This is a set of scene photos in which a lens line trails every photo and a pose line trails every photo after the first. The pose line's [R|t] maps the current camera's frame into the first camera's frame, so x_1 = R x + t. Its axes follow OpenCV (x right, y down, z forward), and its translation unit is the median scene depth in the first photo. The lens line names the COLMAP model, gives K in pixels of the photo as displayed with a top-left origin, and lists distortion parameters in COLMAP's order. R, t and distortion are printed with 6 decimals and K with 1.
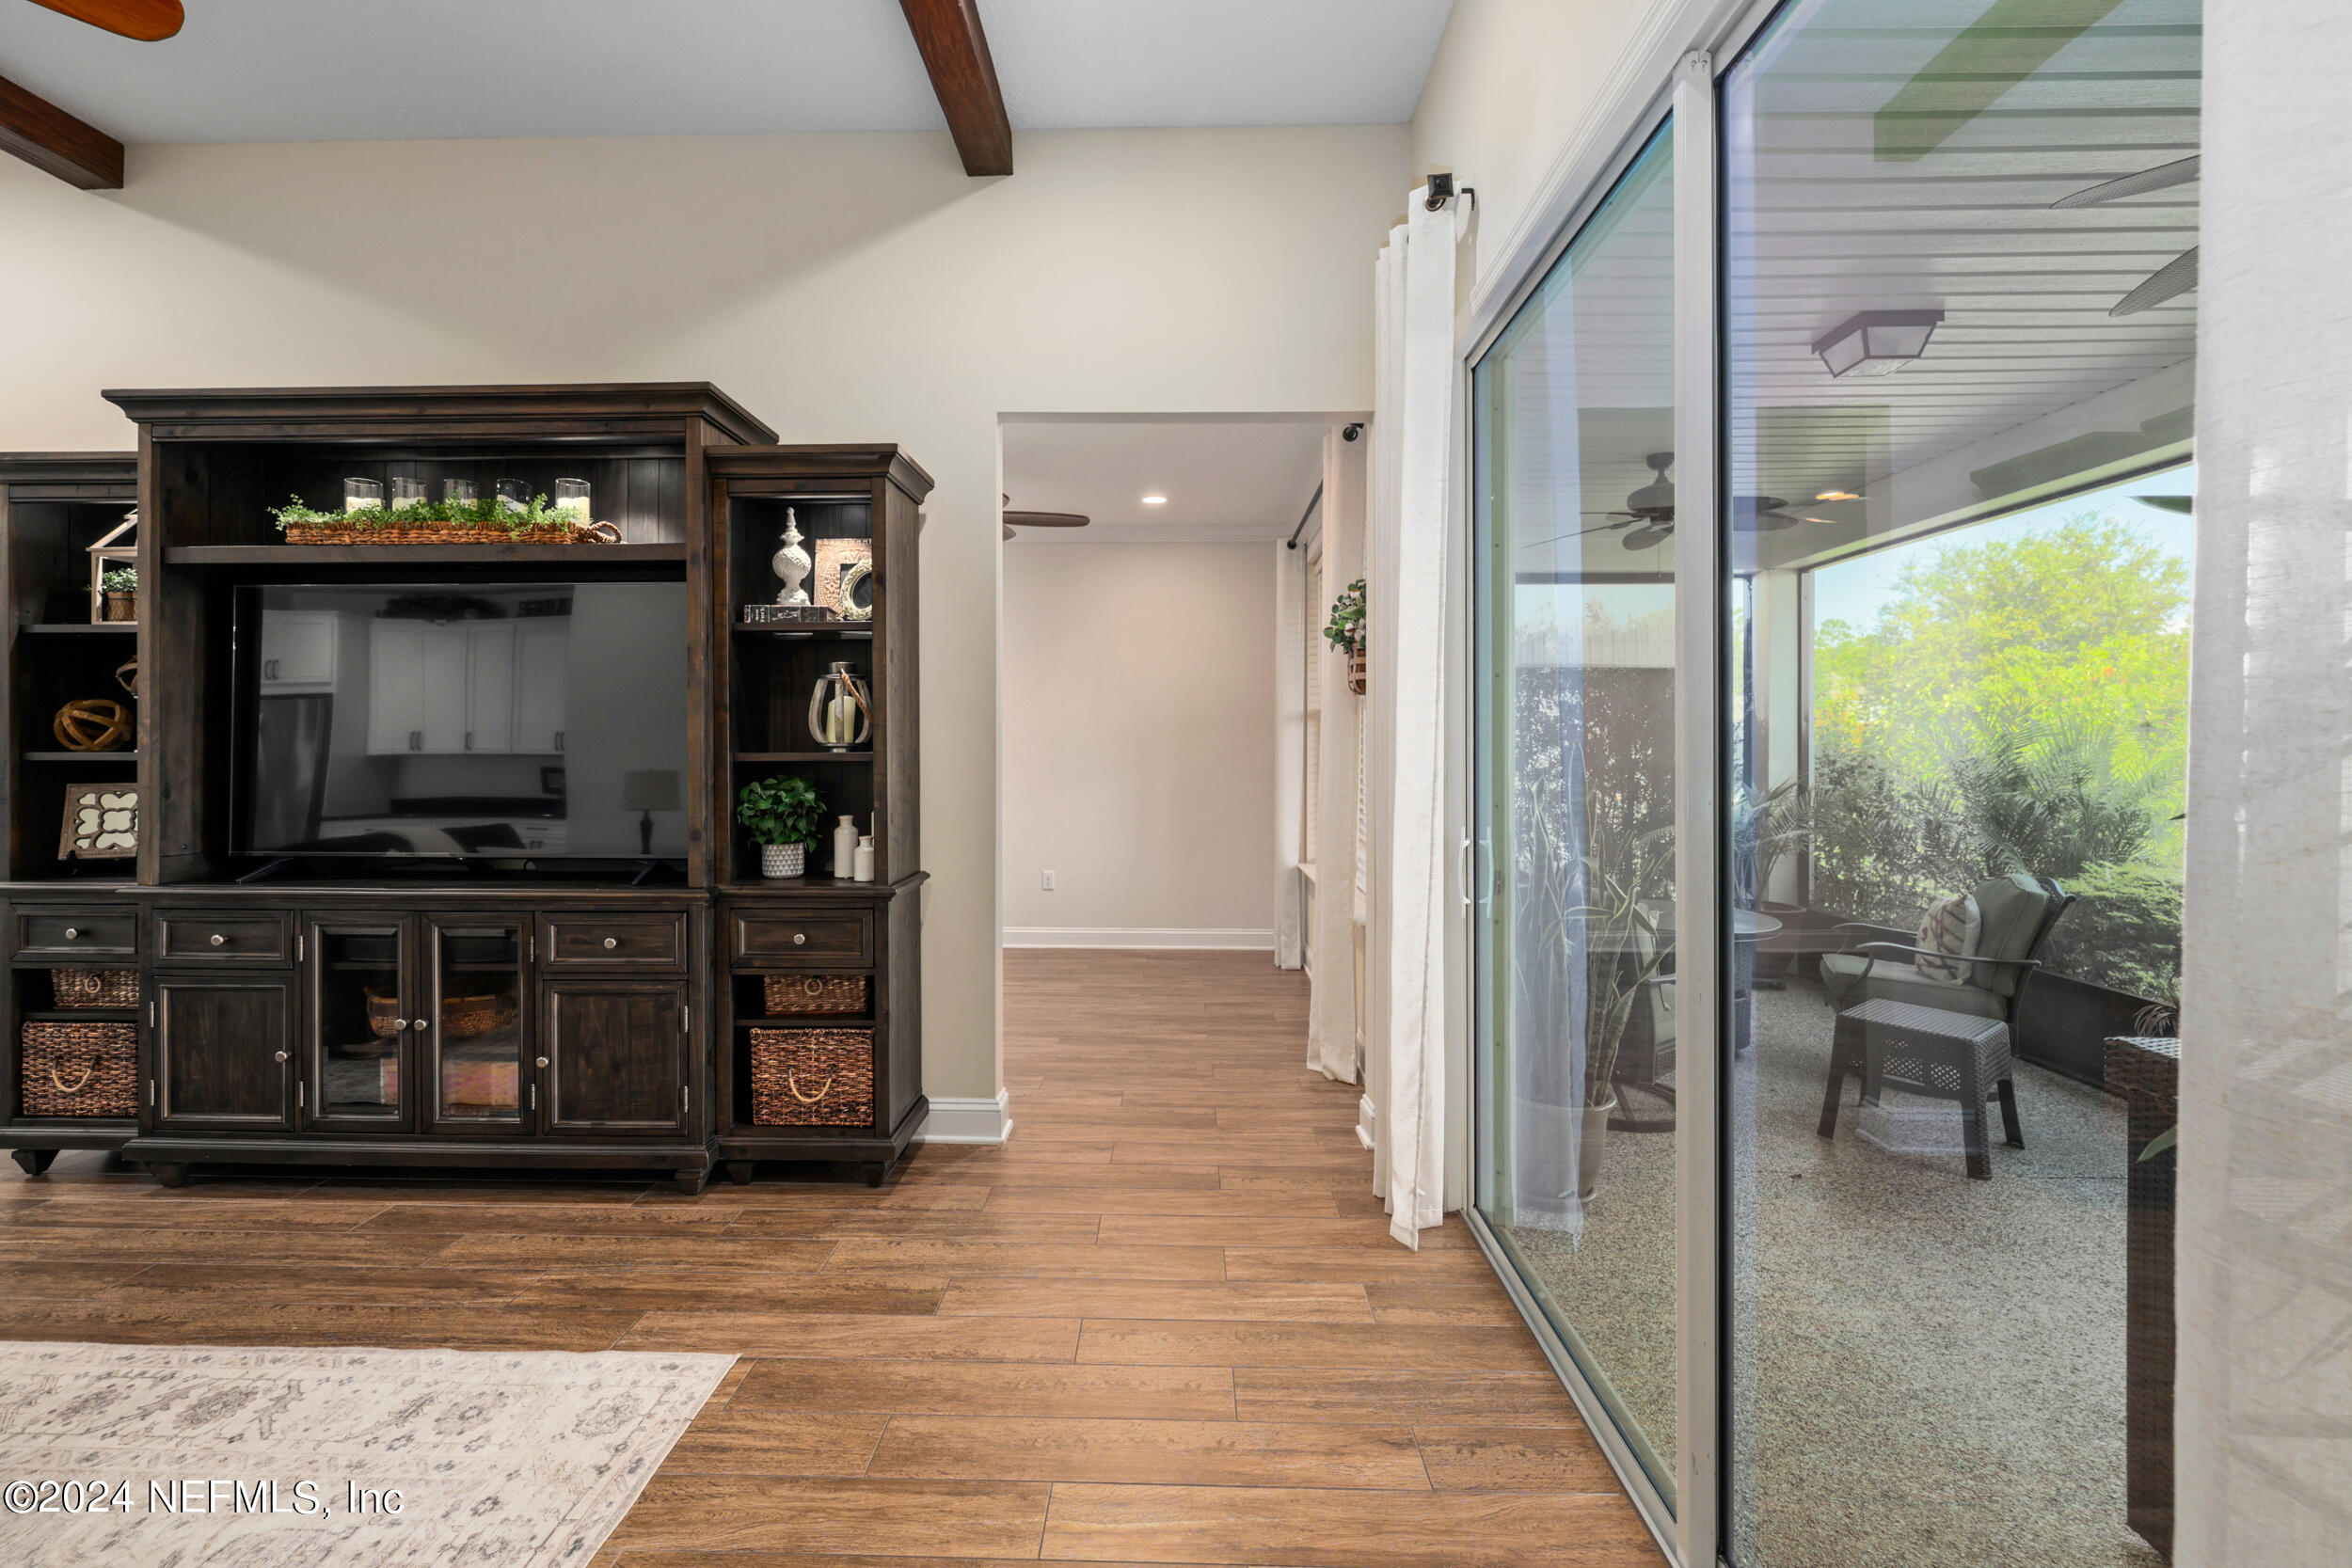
lens RADIAL K [[994.0, 0, 1157.3], [0, 994.0, 747.4], [0, 0, 1]] dist [-0.001362, 0.000805]
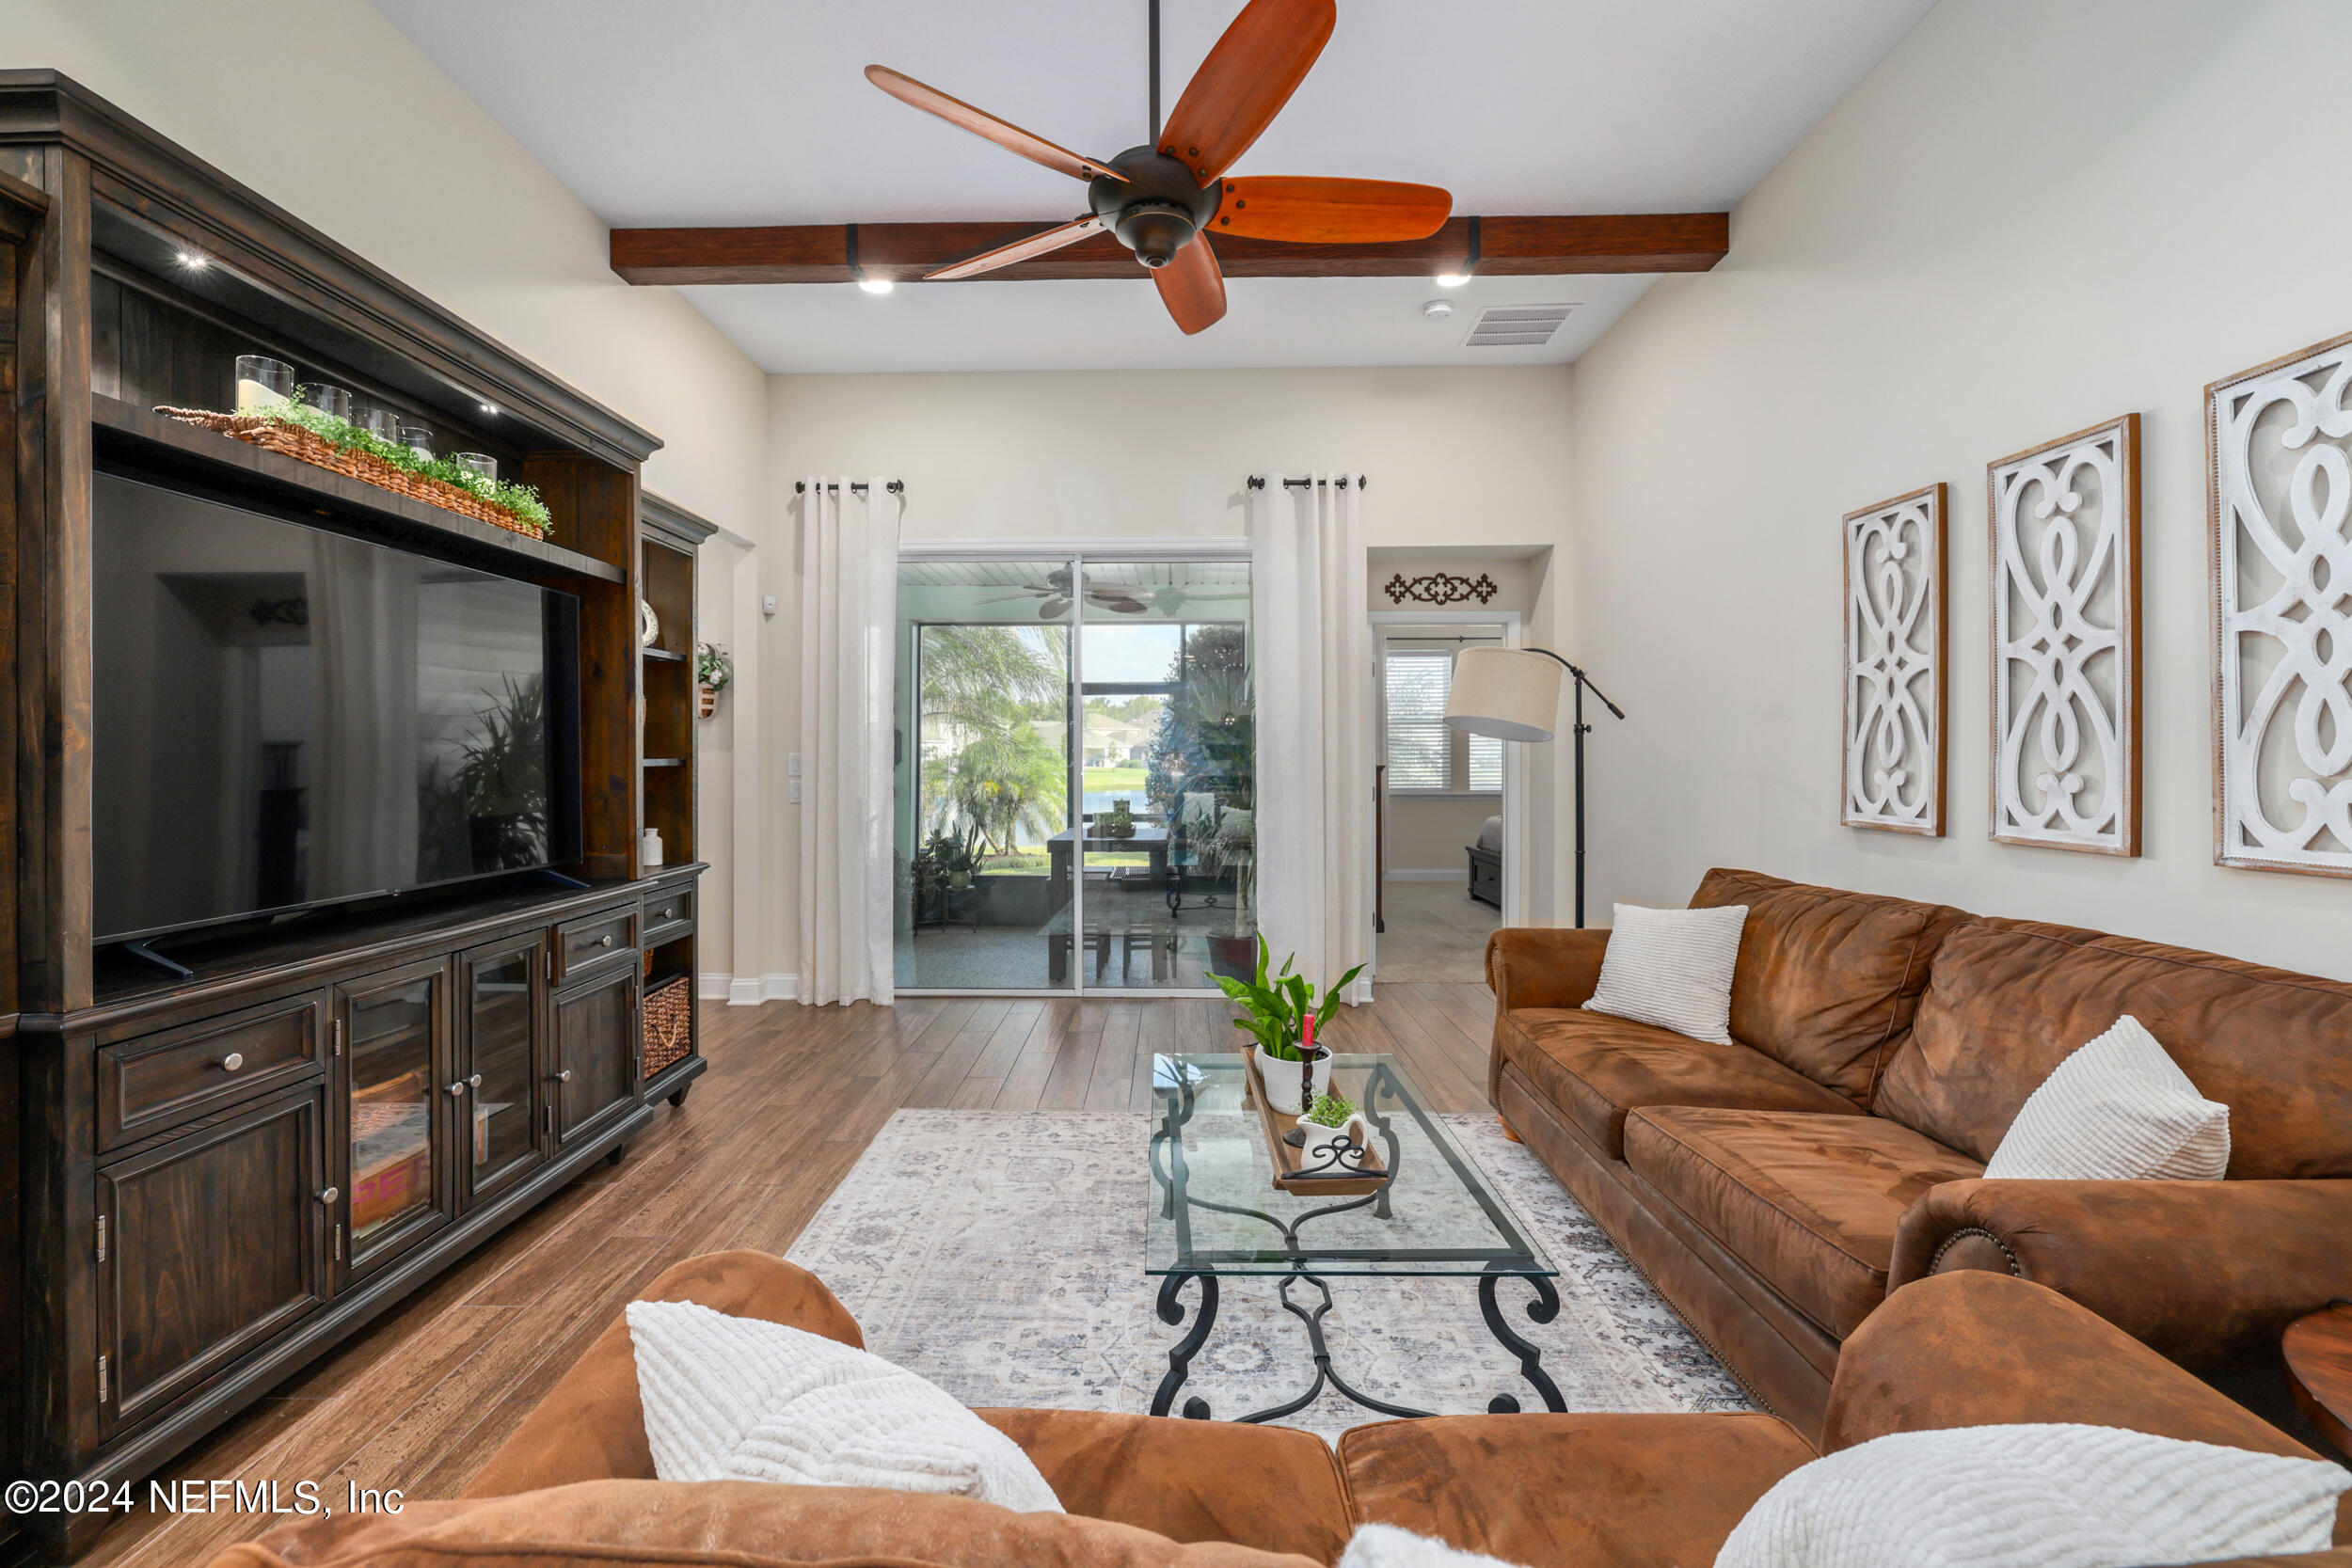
lens RADIAL K [[994.0, 0, 1178.1], [0, 994.0, 805.3], [0, 0, 1]] dist [-0.001362, 0.000805]
pose [[-0.034332, -0.048847, 0.998216, -1.556886], [-0.001528, 0.998806, 0.048824, 0.000771], [-0.999409, 0.000151, -0.034366, 0.420436]]
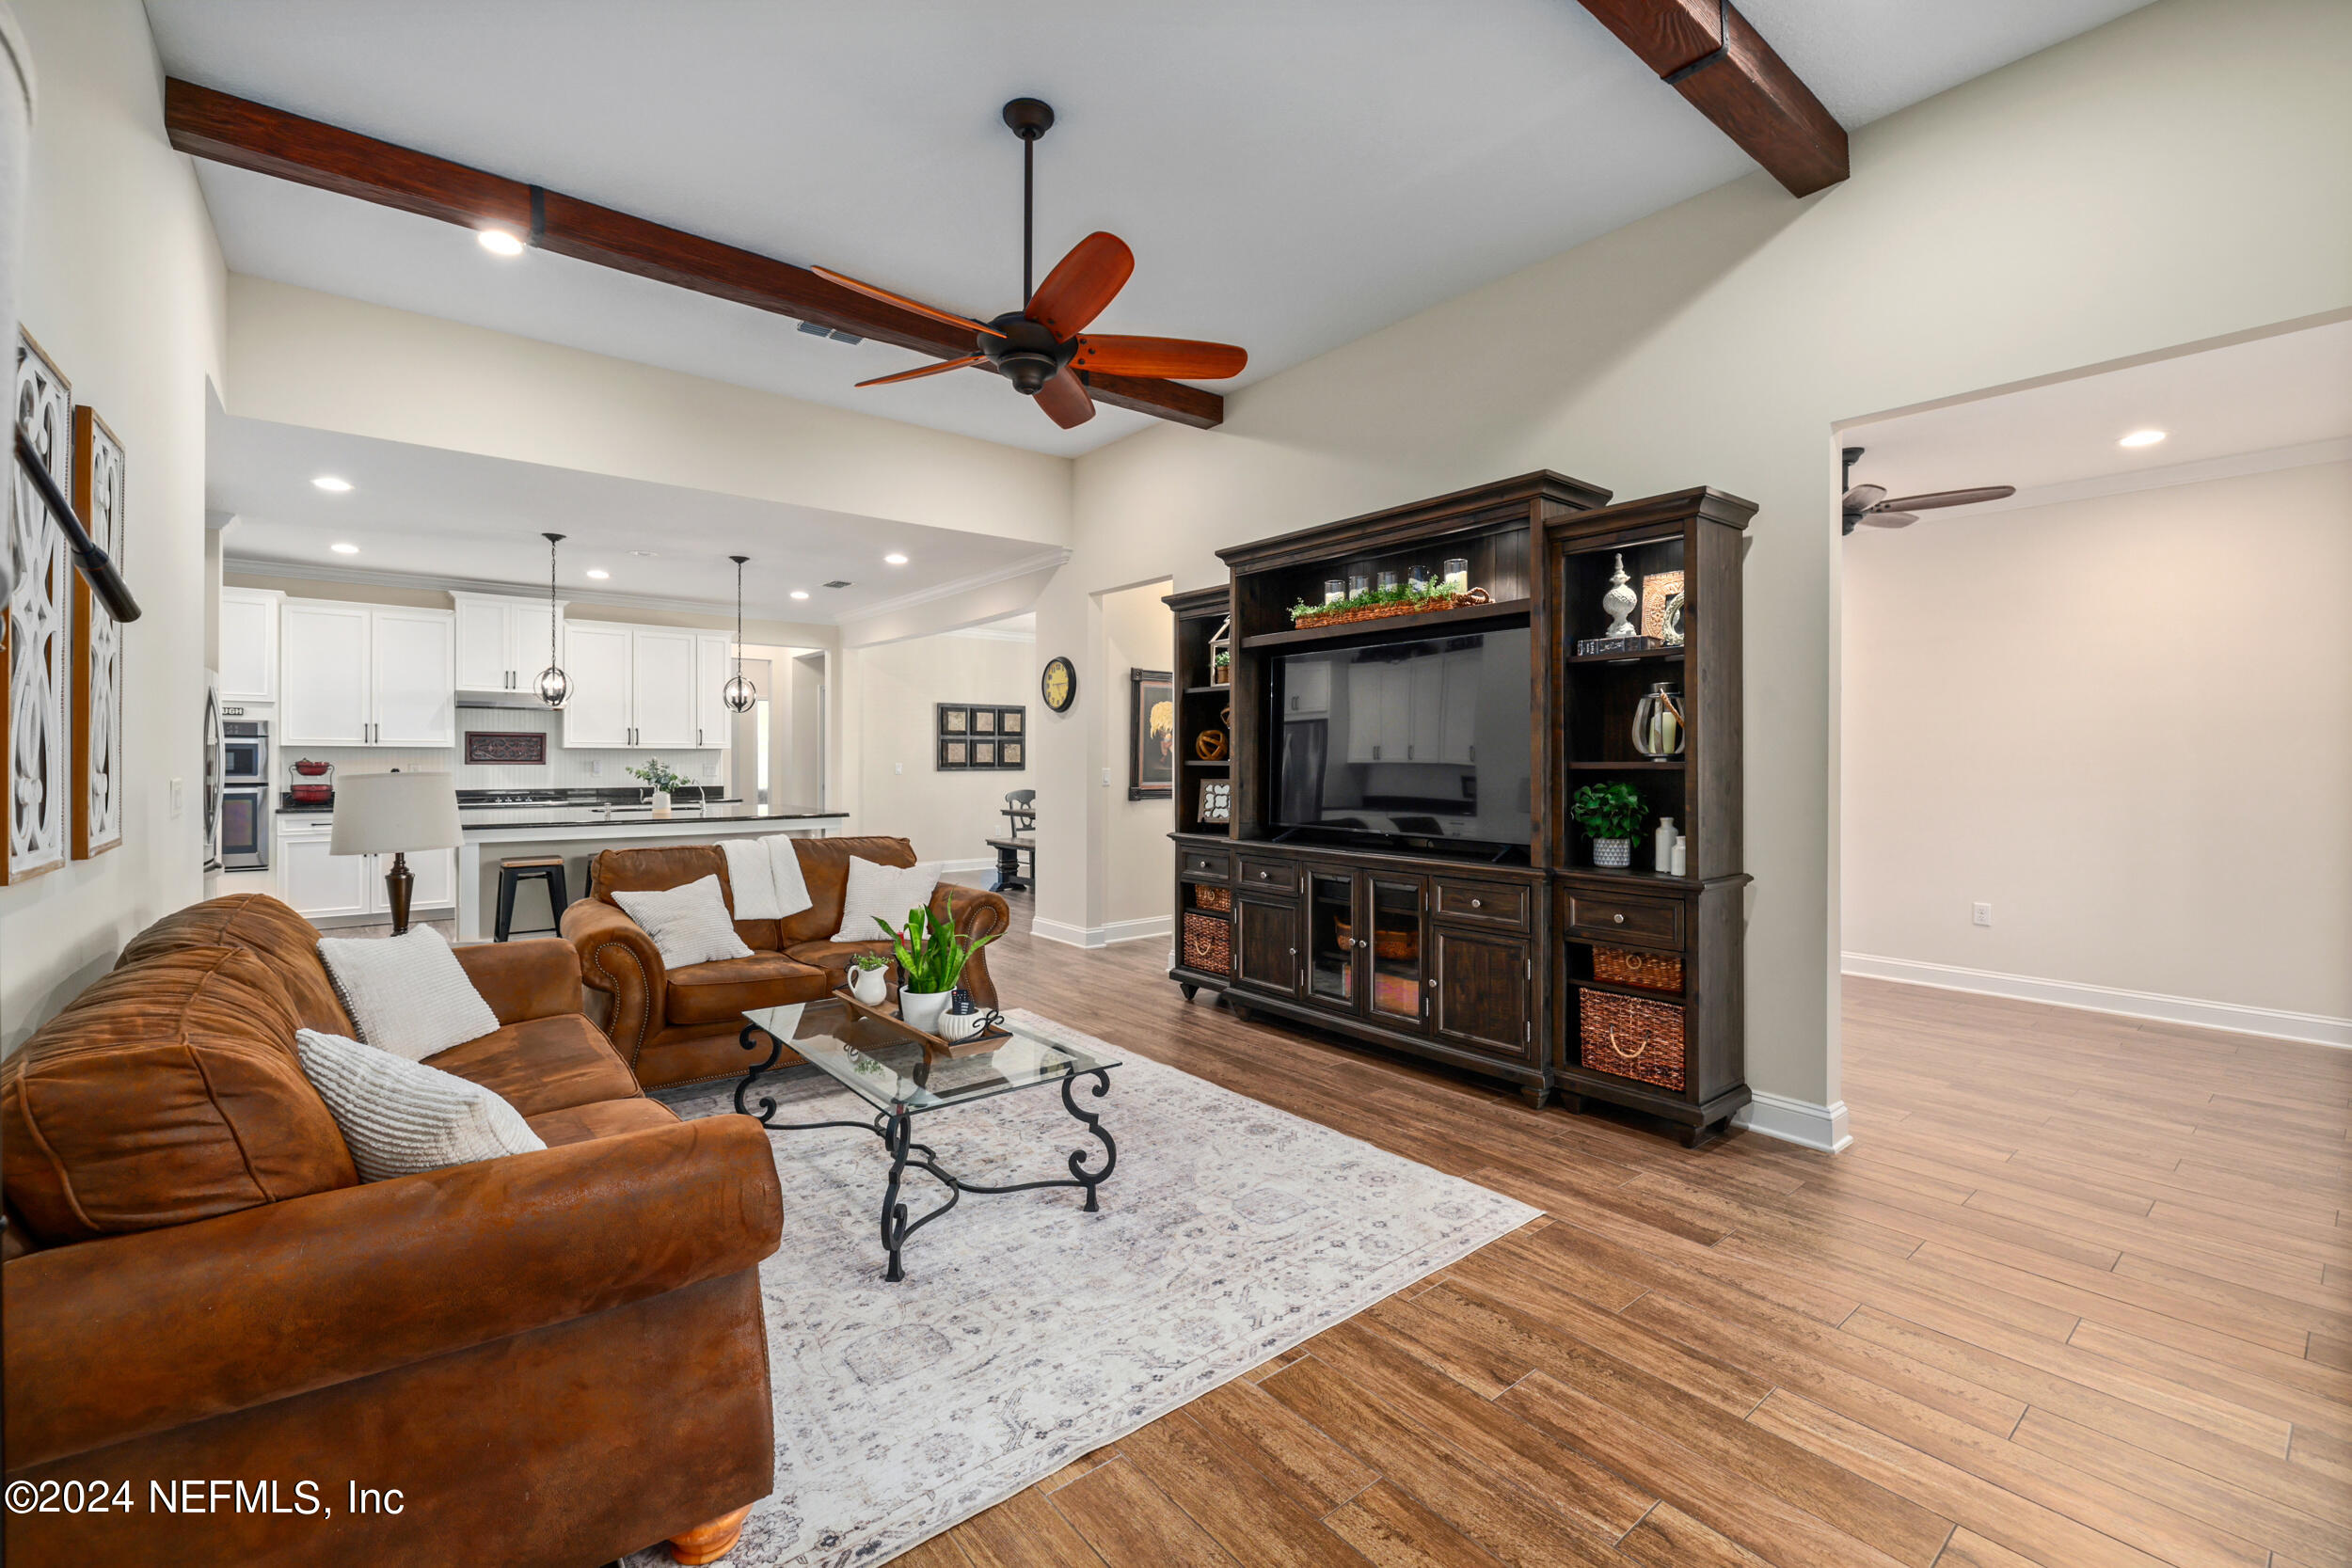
lens RADIAL K [[994.0, 0, 1156.5], [0, 994.0, 762.4], [0, 0, 1]] dist [-0.001362, 0.000805]
pose [[0.643727, 0.003934, -0.765245, 0.194067], [-0.000215, 0.999988, 0.004960, -0.000236], [0.765255, -0.003028, 0.643720, -0.190290]]
